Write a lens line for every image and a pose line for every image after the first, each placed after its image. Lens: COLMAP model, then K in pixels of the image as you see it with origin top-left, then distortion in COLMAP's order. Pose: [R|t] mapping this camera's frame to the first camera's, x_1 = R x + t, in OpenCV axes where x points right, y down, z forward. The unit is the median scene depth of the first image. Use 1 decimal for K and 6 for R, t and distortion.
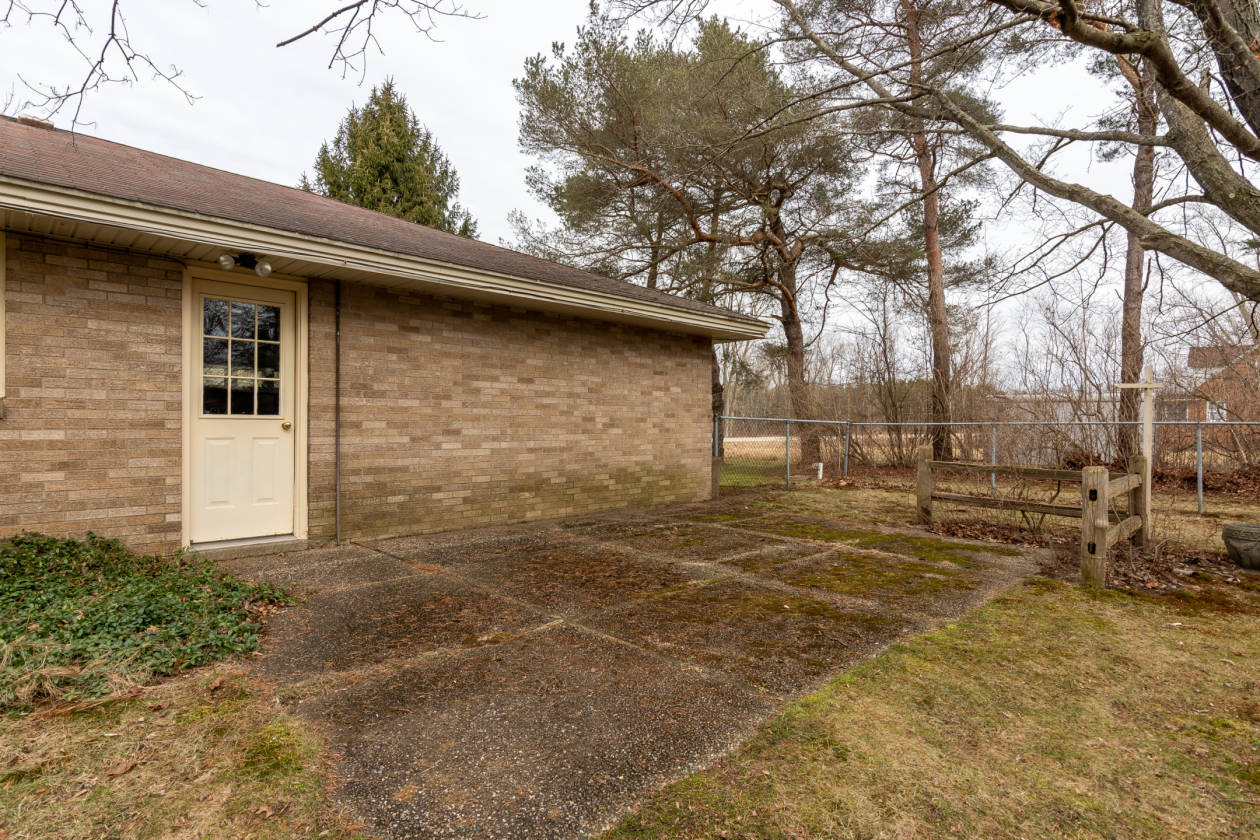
lens RADIAL K [[635.3, 0, 615.1], [0, 635.3, 425.9], [0, 0, 1]] dist [0.001201, 0.000186]
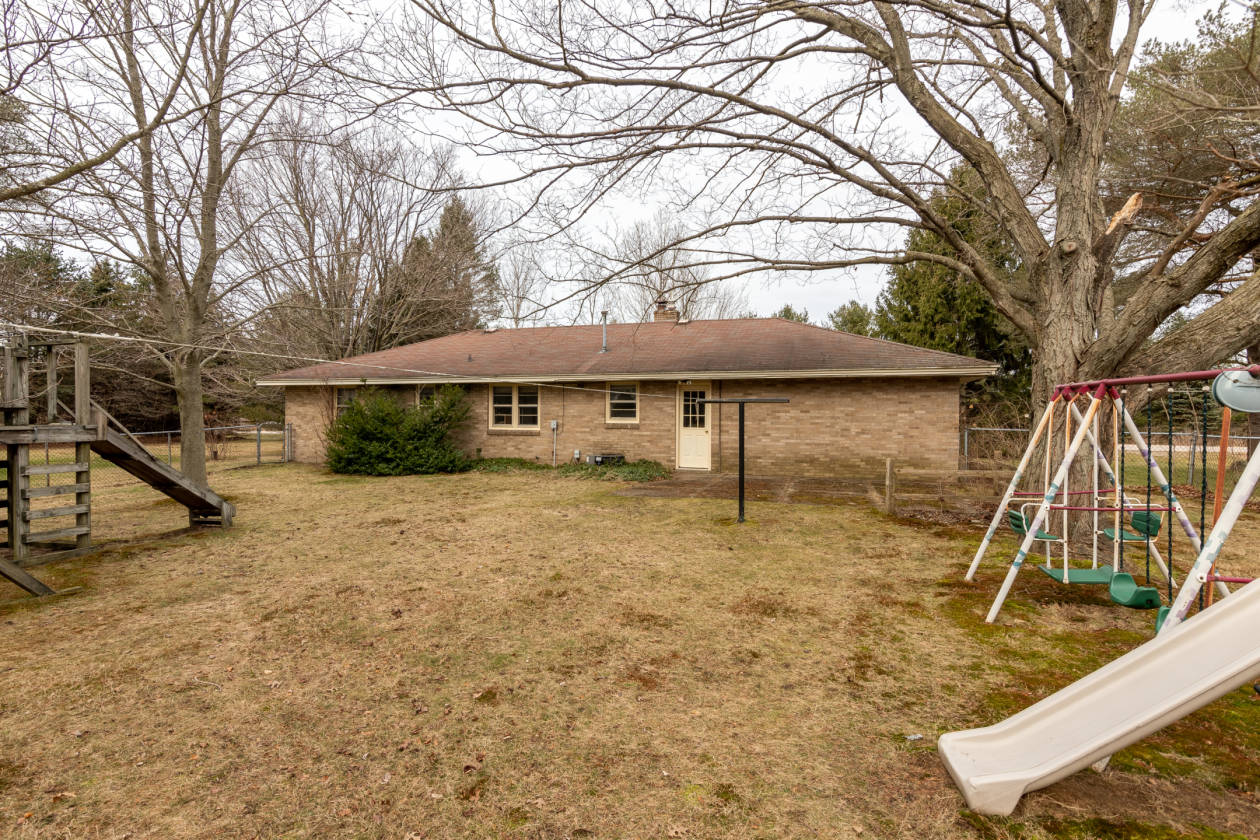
lens RADIAL K [[612.5, 0, 630.0], [0, 612.5, 420.0], [0, 0, 1]] dist [-0.002141, 0.000284]
pose [[0.475976, 0.002907, -0.879454, 1.414786], [-0.006970, 0.999976, -0.000467, -0.038115], [0.879431, 0.006353, 0.475984, -0.516634]]
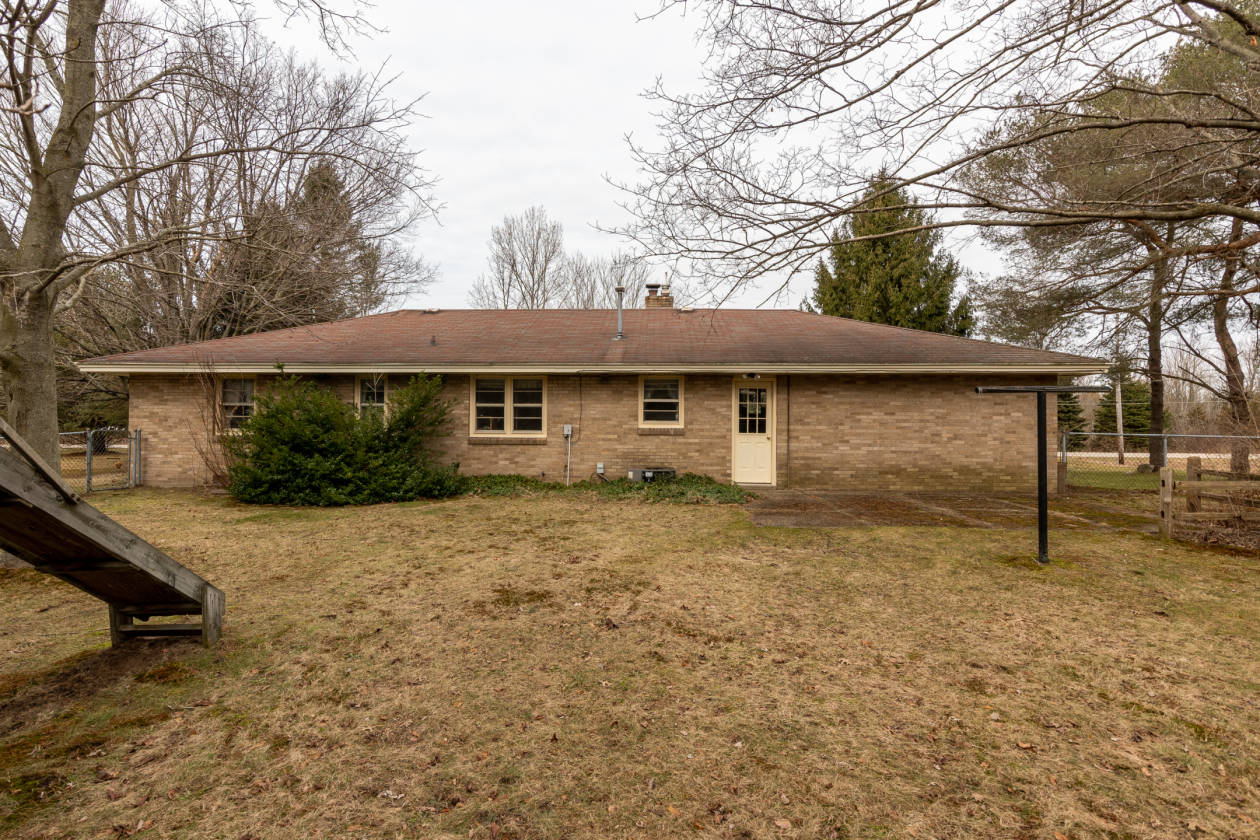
lens RADIAL K [[612.5, 0, 630.0], [0, 612.5, 420.0], [0, 0, 1]] dist [-0.002141, 0.000284]
pose [[0.695265, -0.010744, -0.718673, 0.611056], [-0.005702, 0.999774, -0.020462, -0.013189], [0.718731, 0.018325, 0.695047, -0.769749]]
